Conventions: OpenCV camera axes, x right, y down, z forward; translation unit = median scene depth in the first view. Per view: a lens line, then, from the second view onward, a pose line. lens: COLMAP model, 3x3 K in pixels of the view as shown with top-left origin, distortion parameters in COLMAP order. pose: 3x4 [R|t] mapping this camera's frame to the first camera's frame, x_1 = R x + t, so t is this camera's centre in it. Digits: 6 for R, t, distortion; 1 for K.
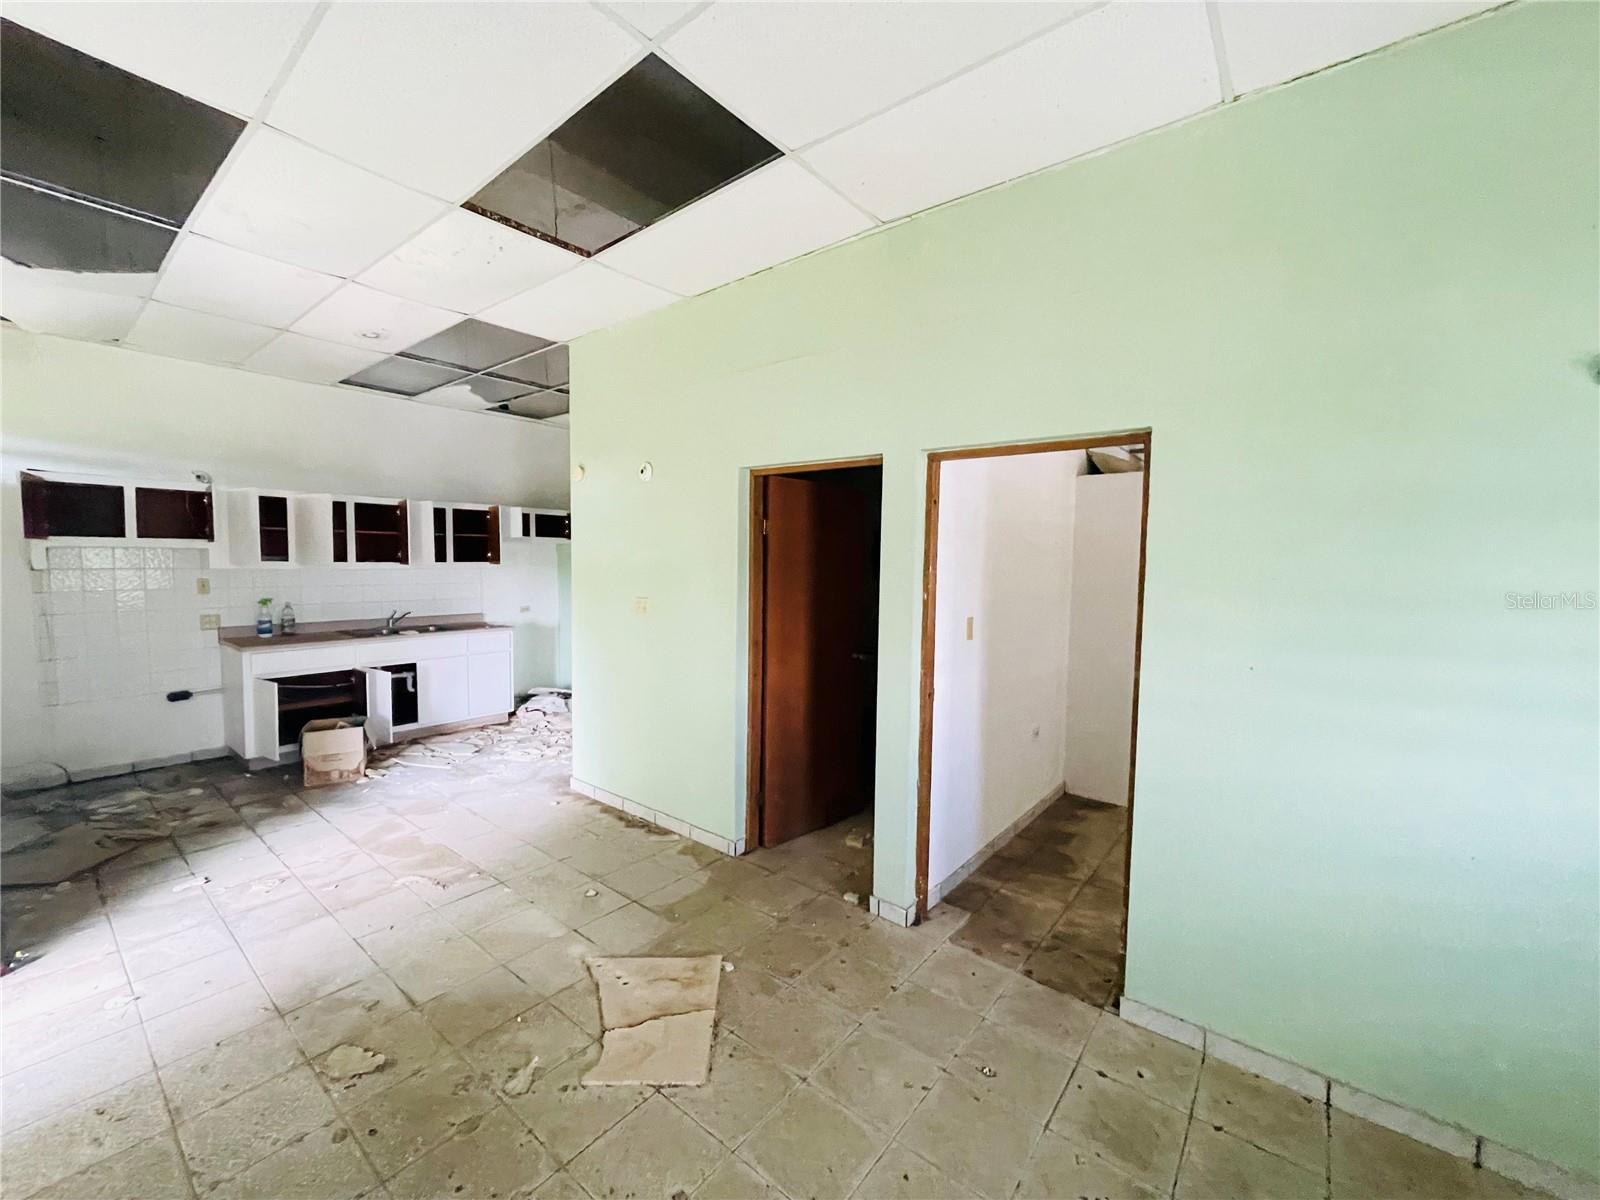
lens RADIAL K [[646.4, 0, 797.7], [0, 646.4, 599.2], [0, 0, 1]] dist [-0.001986, 0.001586]
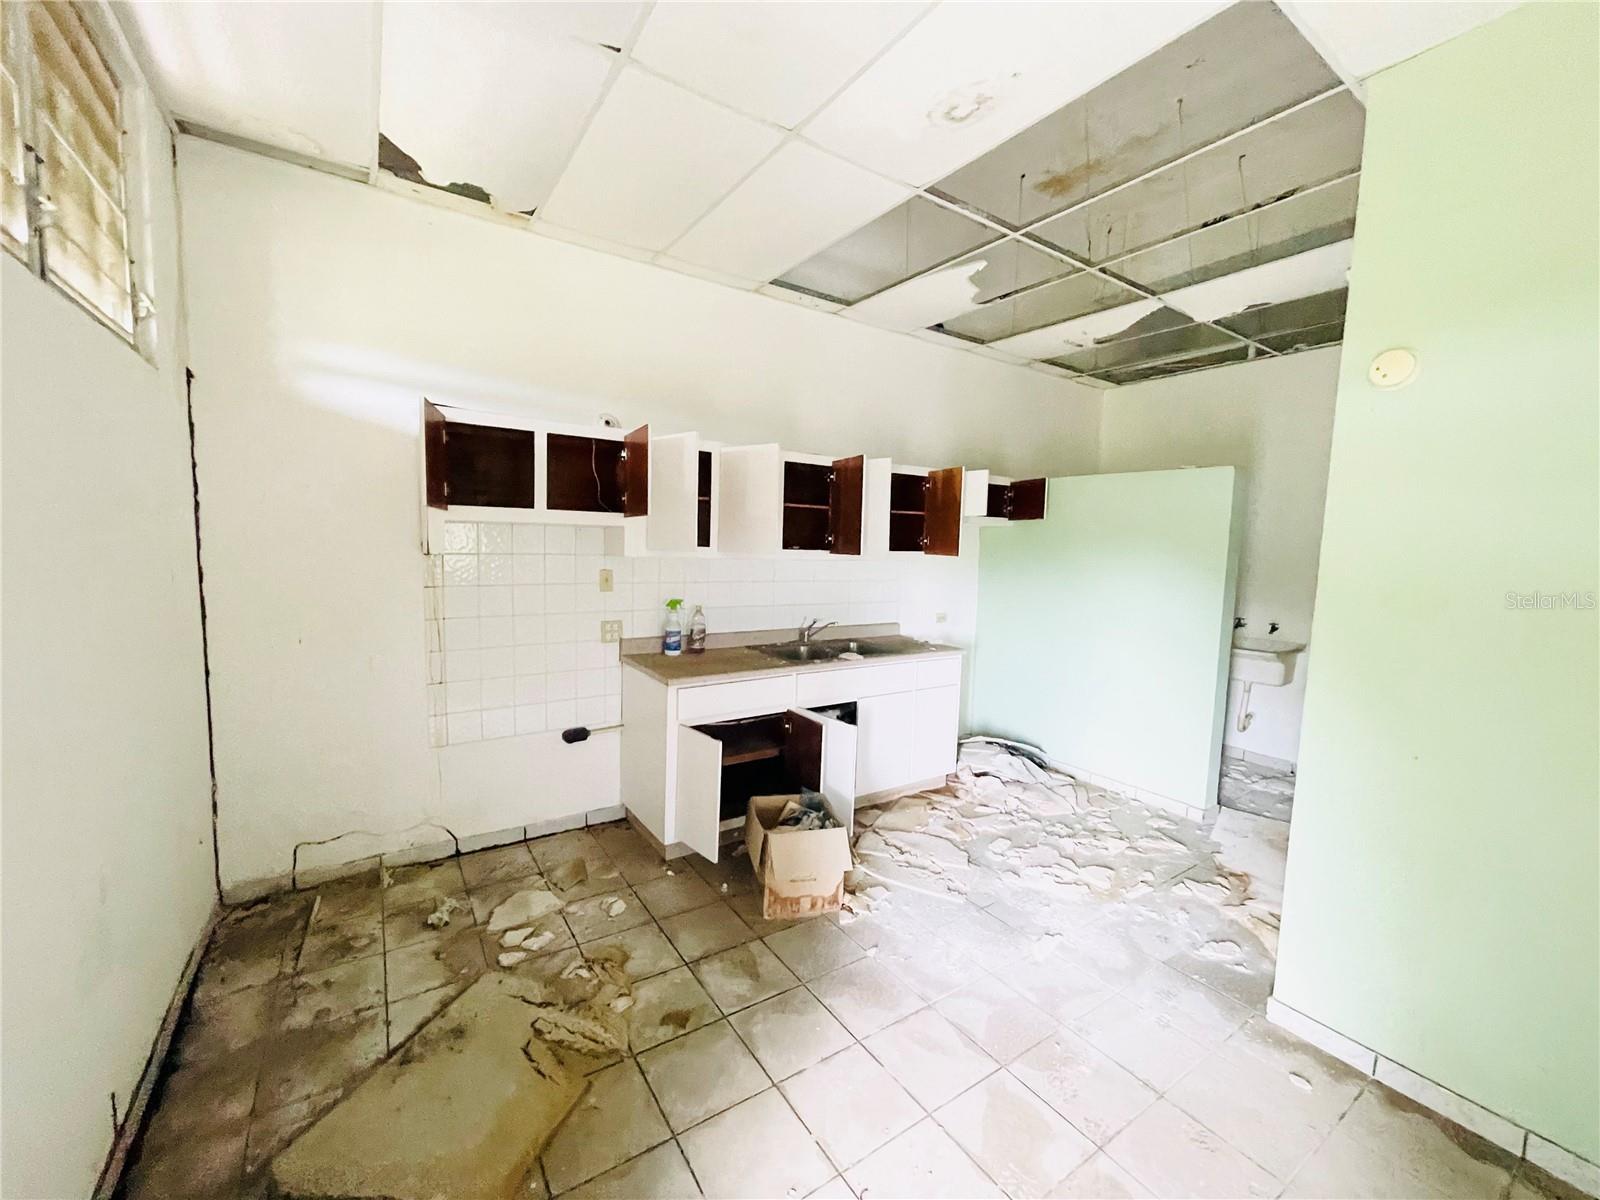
lens RADIAL K [[646.4, 0, 802.4], [0, 646.4, 599.3], [0, 0, 1]] dist [-0.001986, 0.001586]
pose [[0.956761, 0.044592, -0.287435, -0.516222], [-0.038300, 0.998888, 0.027479, -0.027009], [0.288341, -0.015283, 0.957406, 0.391558]]
